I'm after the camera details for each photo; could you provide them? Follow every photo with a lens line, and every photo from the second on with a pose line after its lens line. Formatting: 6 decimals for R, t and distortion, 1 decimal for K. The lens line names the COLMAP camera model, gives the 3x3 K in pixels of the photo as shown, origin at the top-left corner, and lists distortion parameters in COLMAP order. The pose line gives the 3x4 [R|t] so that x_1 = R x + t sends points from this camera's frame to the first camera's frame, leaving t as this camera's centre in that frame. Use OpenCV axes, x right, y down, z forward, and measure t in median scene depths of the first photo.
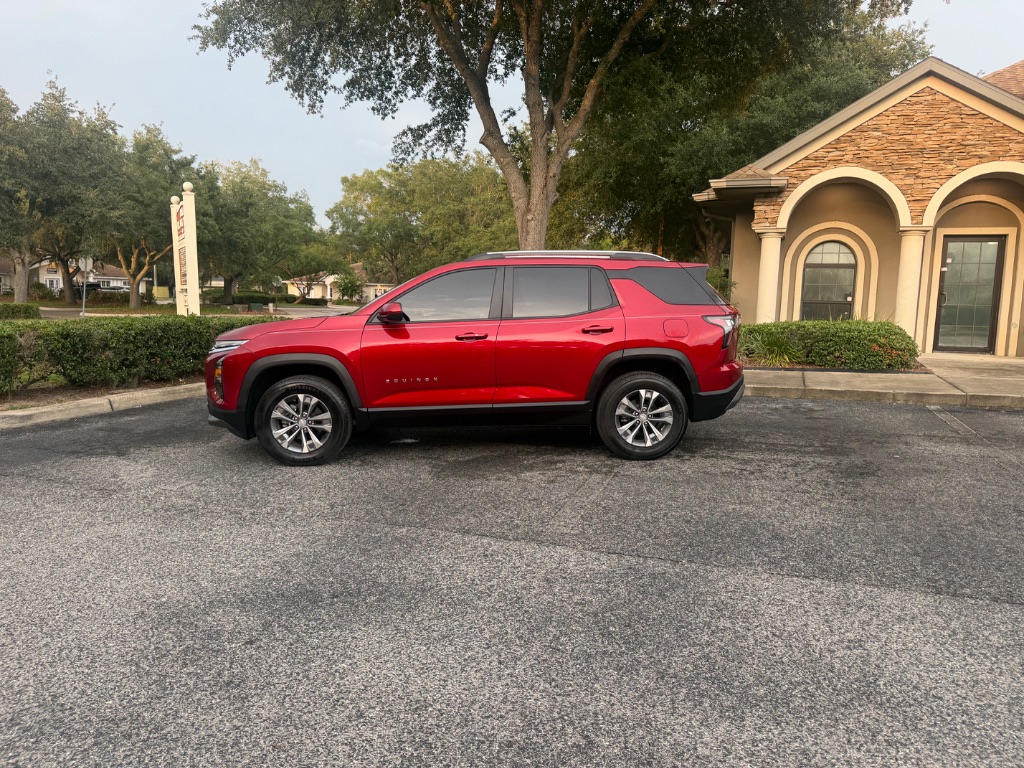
lens RADIAL K [[722.9, 0, 509.9], [0, 722.9, 387.1], [0, 0, 1]] dist [0.025650, -0.041178]
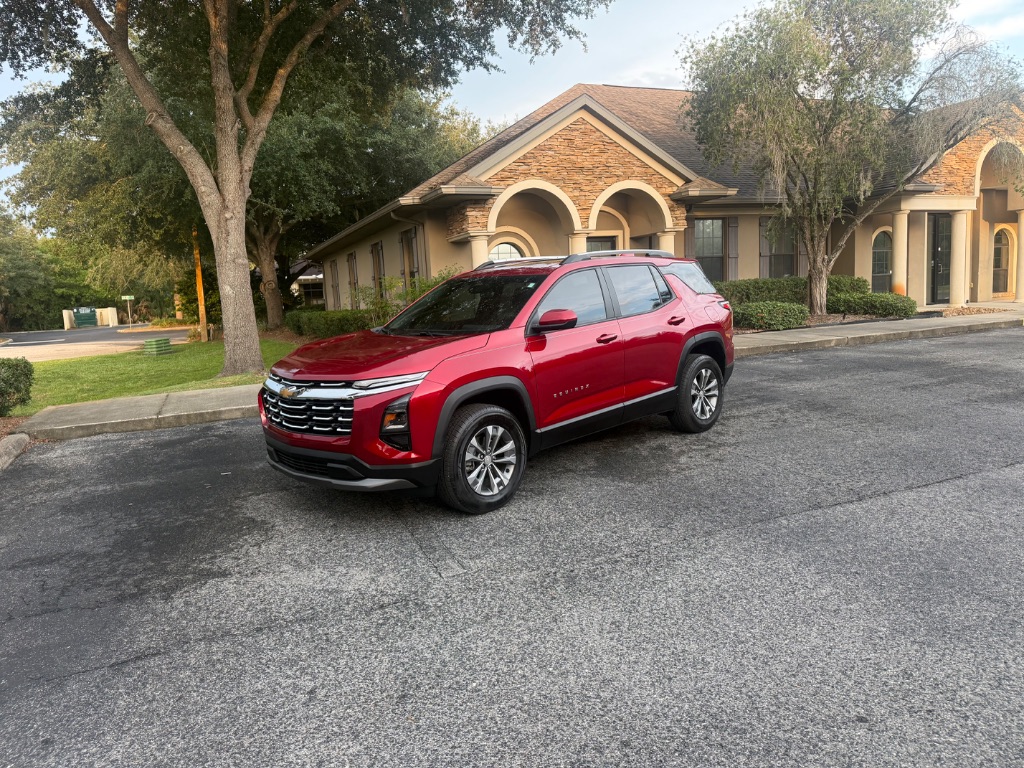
lens RADIAL K [[719.3, 0, 504.0], [0, 719.3, 376.0], [0, 0, 1]] dist [0.111245, -0.187661]
pose [[0.736351, -0.132808, 0.663437, -0.460326], [0.144217, 0.988821, 0.037878, -0.043560], [-0.661051, 0.067787, 0.747273, 0.195769]]
